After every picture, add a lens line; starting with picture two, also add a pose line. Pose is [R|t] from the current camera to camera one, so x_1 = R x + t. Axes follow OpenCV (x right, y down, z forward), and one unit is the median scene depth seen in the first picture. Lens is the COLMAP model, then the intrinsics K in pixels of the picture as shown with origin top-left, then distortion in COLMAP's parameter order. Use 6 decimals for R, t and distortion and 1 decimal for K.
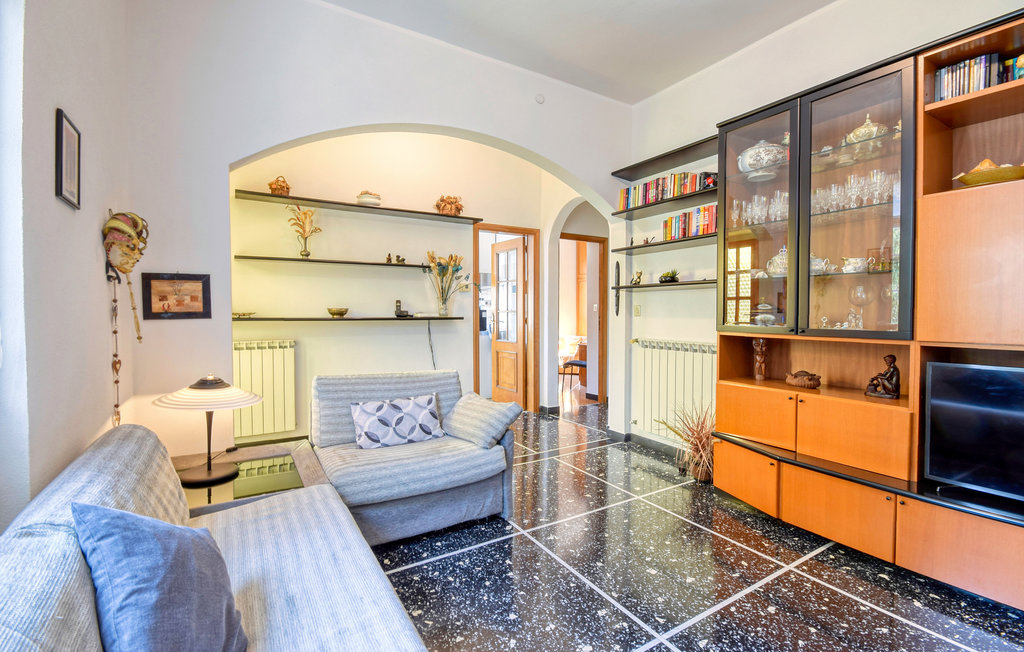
lens RADIAL K [[452.3, 0, 514.0], [0, 452.3, 320.0], [0, 0, 1]] dist [-0.000383, -0.000005]
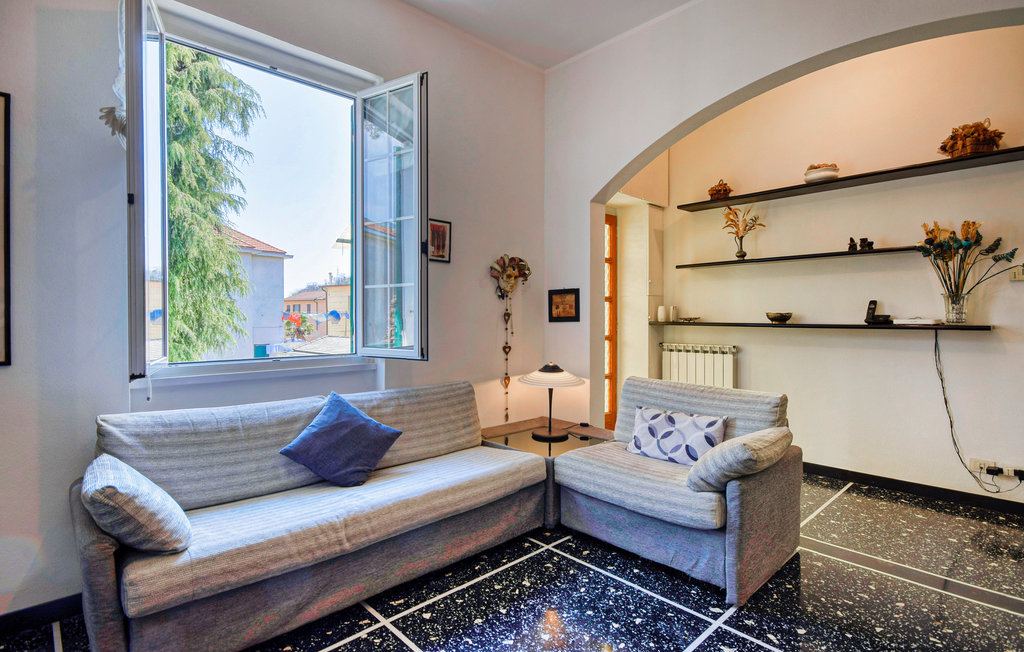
lens RADIAL K [[503.0, 0, 506.9], [0, 503.0, 321.5], [0, 0, 1]] dist [0.001362, 0.000156]
pose [[0.201267, 0.007571, -0.979507, 0.760535], [-0.018419, 0.999823, 0.003944, -0.005886], [0.979363, 0.017248, 0.201370, 0.525722]]
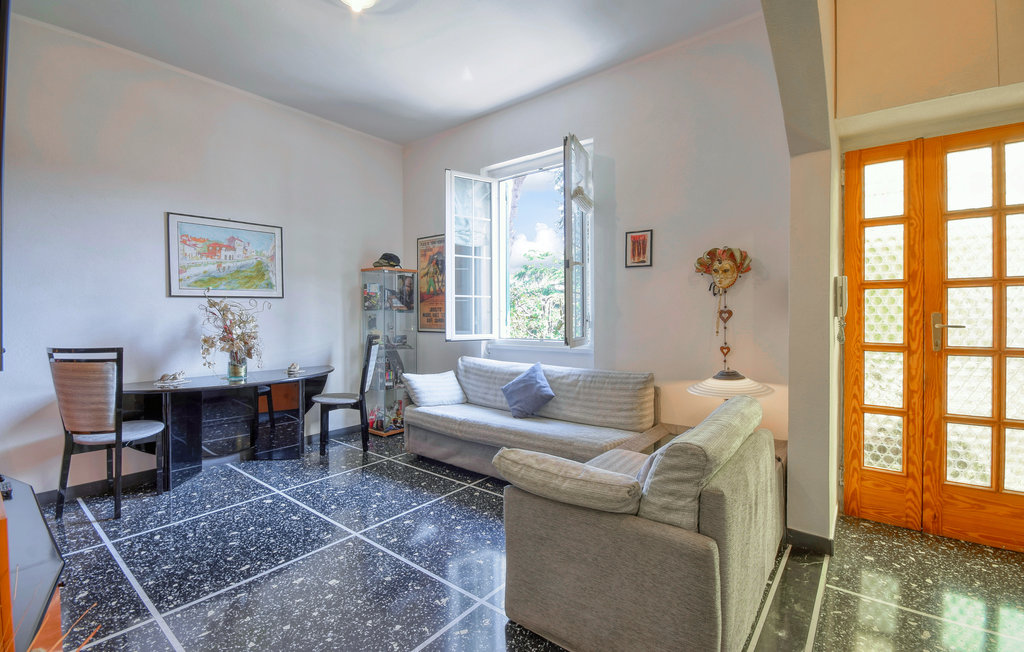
lens RADIAL K [[452.3, 0, 514.0], [0, 452.3, 320.0], [0, 0, 1]] dist [-0.000383, -0.000005]
pose [[-0.940615, 0.006143, -0.339420, 0.236901], [-0.004144, 0.999554, 0.029576, -0.034157], [0.339450, 0.029226, -0.940170, 1.802260]]
